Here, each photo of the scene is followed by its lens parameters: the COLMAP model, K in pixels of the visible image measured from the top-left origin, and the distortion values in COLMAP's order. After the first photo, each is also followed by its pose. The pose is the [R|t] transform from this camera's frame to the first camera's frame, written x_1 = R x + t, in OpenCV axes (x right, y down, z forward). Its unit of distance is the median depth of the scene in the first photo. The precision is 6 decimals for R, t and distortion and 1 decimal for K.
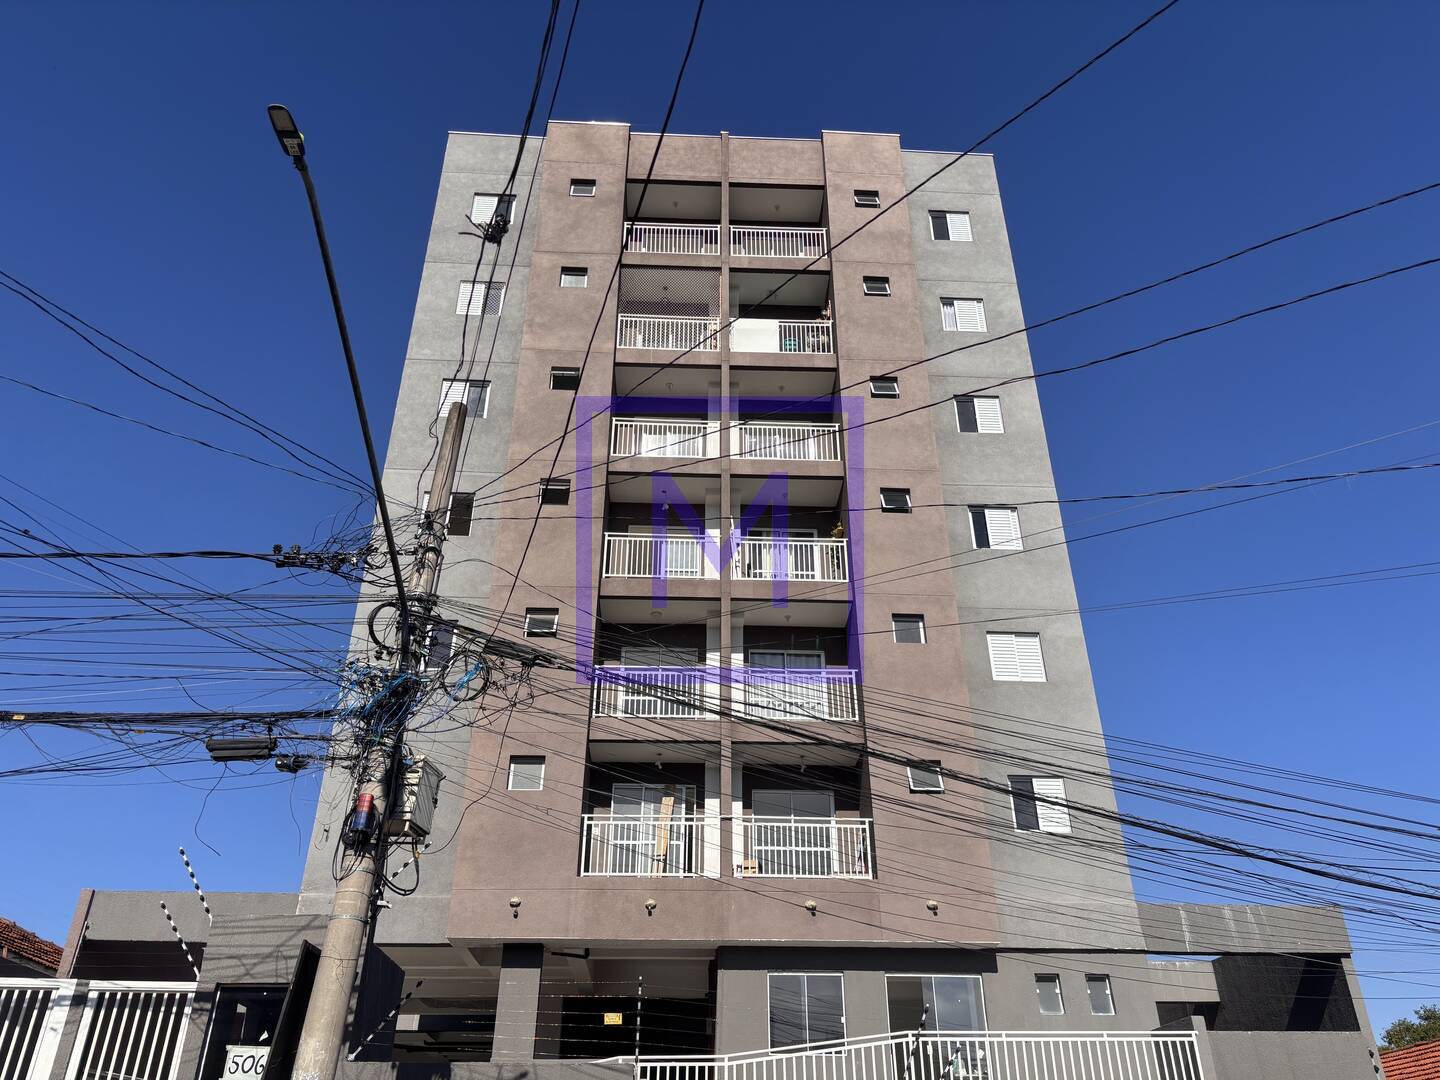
lens RADIAL K [[1084.1, 0, 718.9], [0, 1084.1, 540.1], [0, 0, 1]] dist [0.020828, -0.025894]
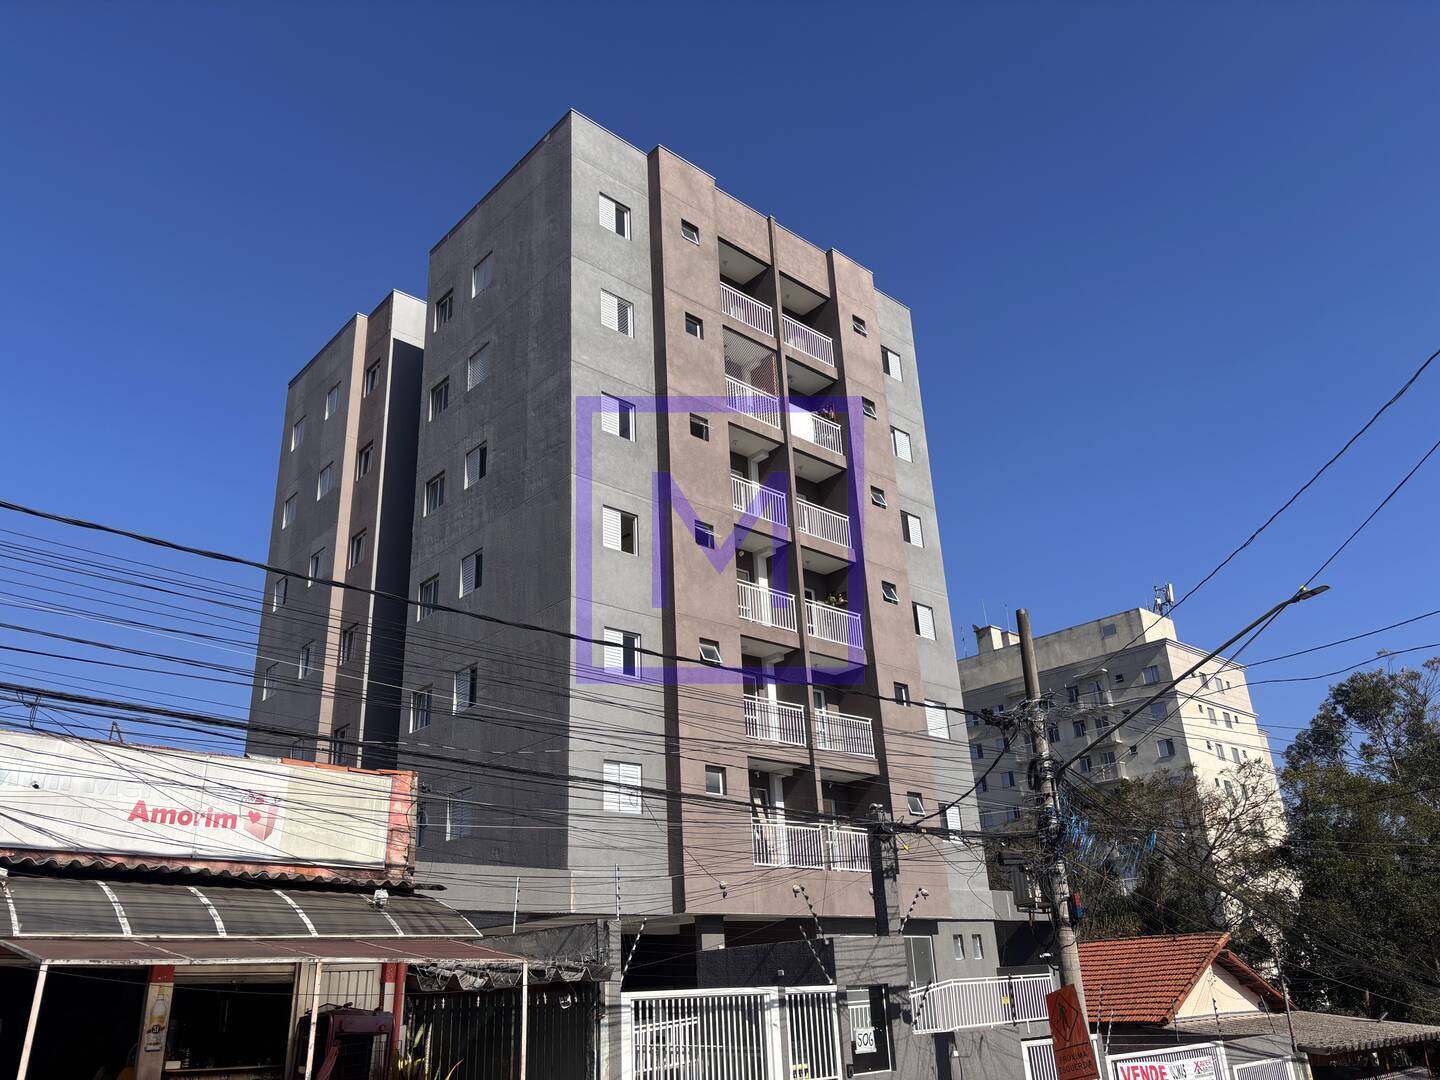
lens RADIAL K [[1084.1, 0, 719.6], [0, 1084.1, 540.4], [0, 0, 1]] dist [0.020828, -0.025894]
pose [[0.768759, 0.215556, 0.602117, -0.857786], [-0.292396, 0.955790, 0.031150, -0.080899], [-0.568783, -0.200003, 0.797800, 0.039295]]
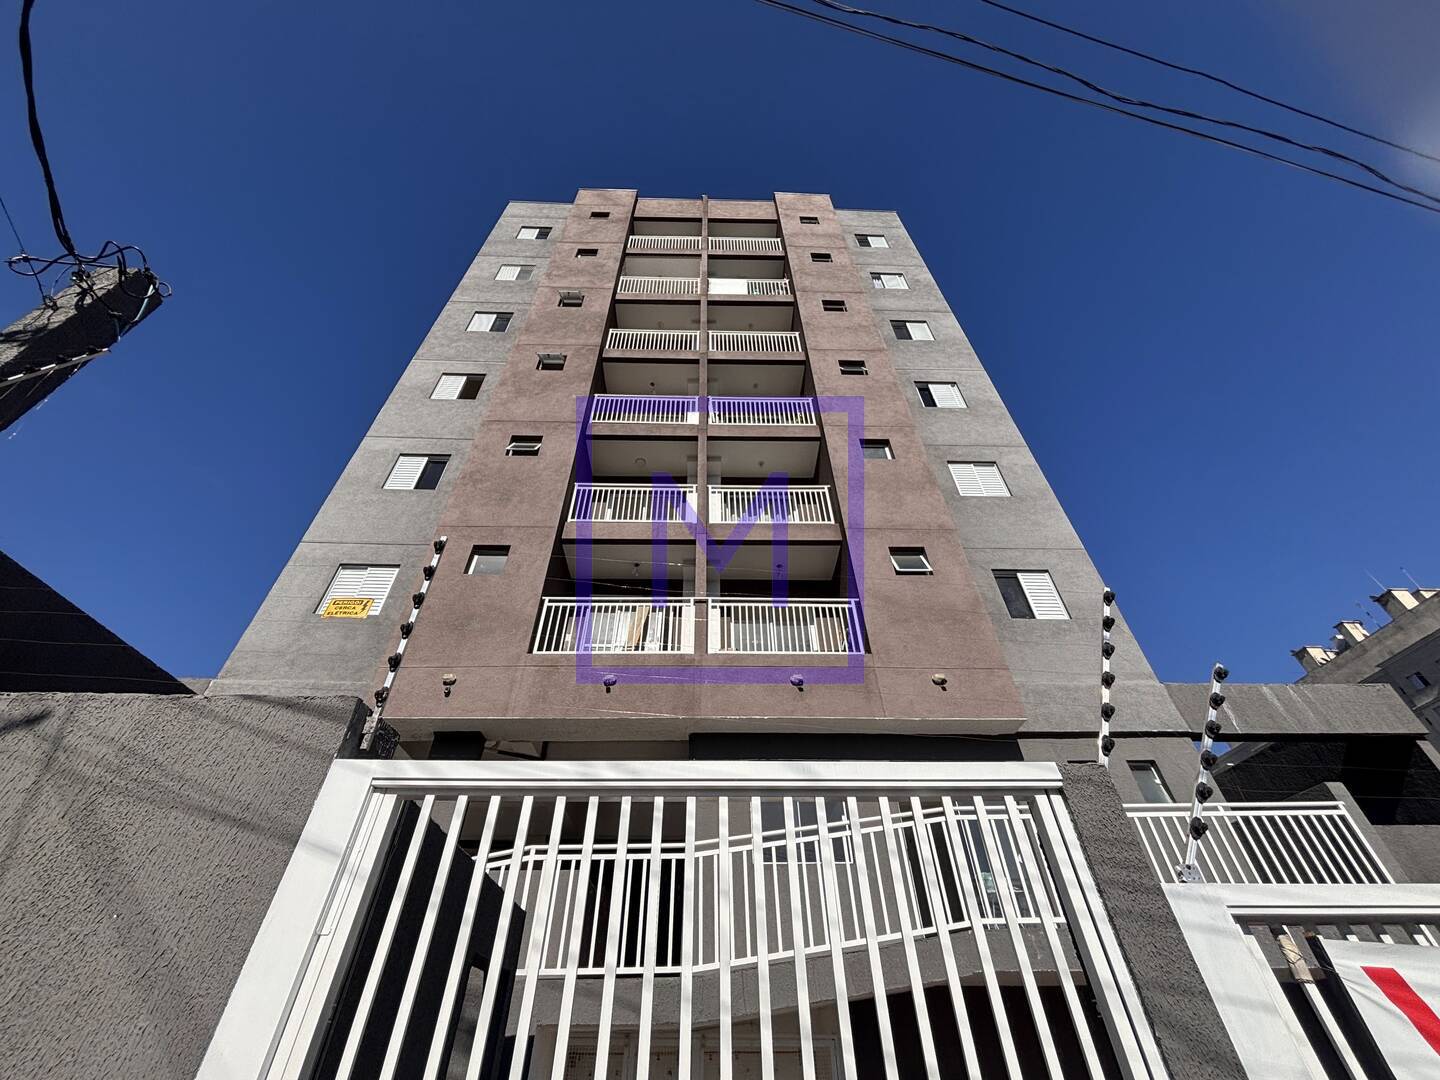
lens RADIAL K [[580.0, 0, 718.3], [0, 580.0, 543.7], [0, 0, 1]] dist [0.001632, 0.000101]
pose [[0.999601, -0.026072, -0.010910, 0.024424], [0.023822, 0.984954, -0.171167, 0.251606], [0.015209, 0.170839, 0.985182, 0.435297]]
